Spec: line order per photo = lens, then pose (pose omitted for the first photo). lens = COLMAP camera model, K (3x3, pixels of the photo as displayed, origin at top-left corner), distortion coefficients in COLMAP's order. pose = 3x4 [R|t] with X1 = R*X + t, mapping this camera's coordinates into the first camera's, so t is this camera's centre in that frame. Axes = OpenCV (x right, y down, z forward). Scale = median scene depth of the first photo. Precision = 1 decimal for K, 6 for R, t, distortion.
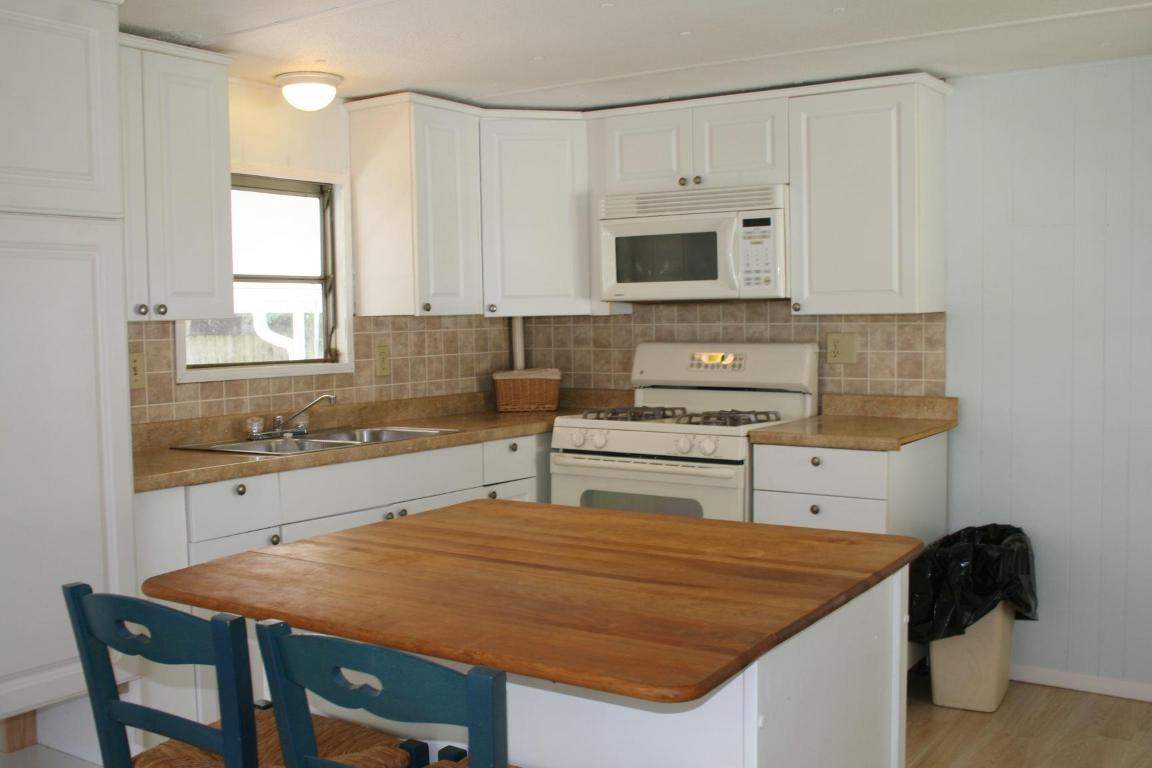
lens RADIAL K [[1192.2, 0, 580.7], [0, 1192.2, 385.4], [0, 0, 1]] dist [-0.081169, 0.000000]
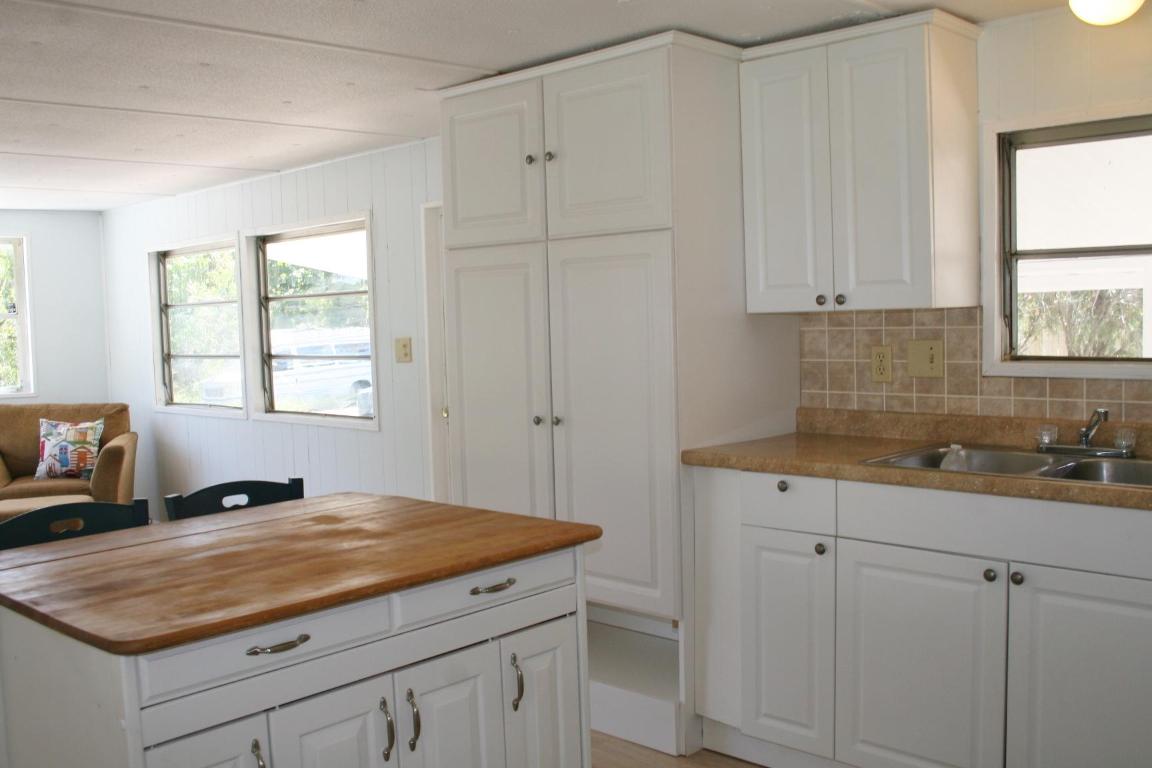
lens RADIAL K [[1192.2, 0, 595.1], [0, 1192.2, 381.2], [0, 0, 1]] dist [-0.081169, 0.000000]
pose [[-0.215535, 0.082877, -0.972973, 0.612603], [-0.021362, 0.995753, 0.089549, -0.073167], [0.976262, 0.040086, -0.212849, 0.915451]]
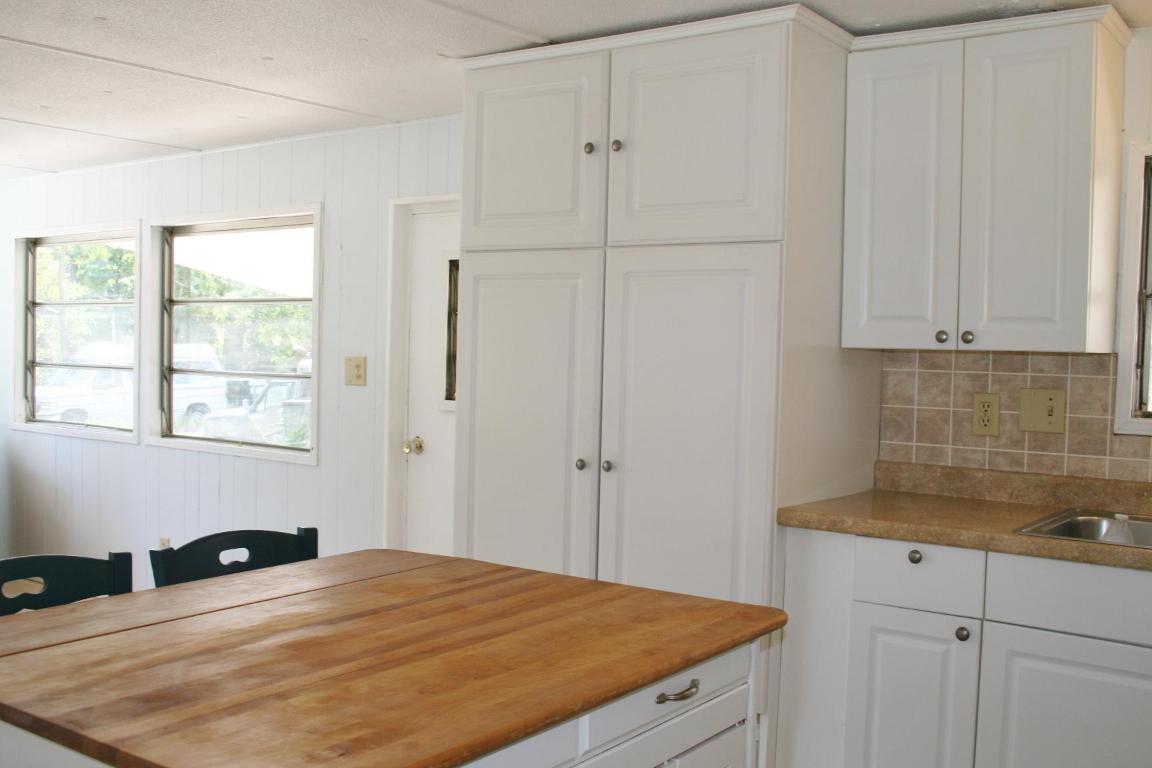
lens RADIAL K [[1192.2, 0, 503.1], [0, 1192.2, 389.7], [0, 0, 1]] dist [-0.081169, 0.000000]
pose [[-0.088470, 0.055020, -0.994558, 0.472641], [-0.077396, 0.995075, 0.061934, -0.047917], [0.993067, 0.082454, -0.083776, 0.668559]]
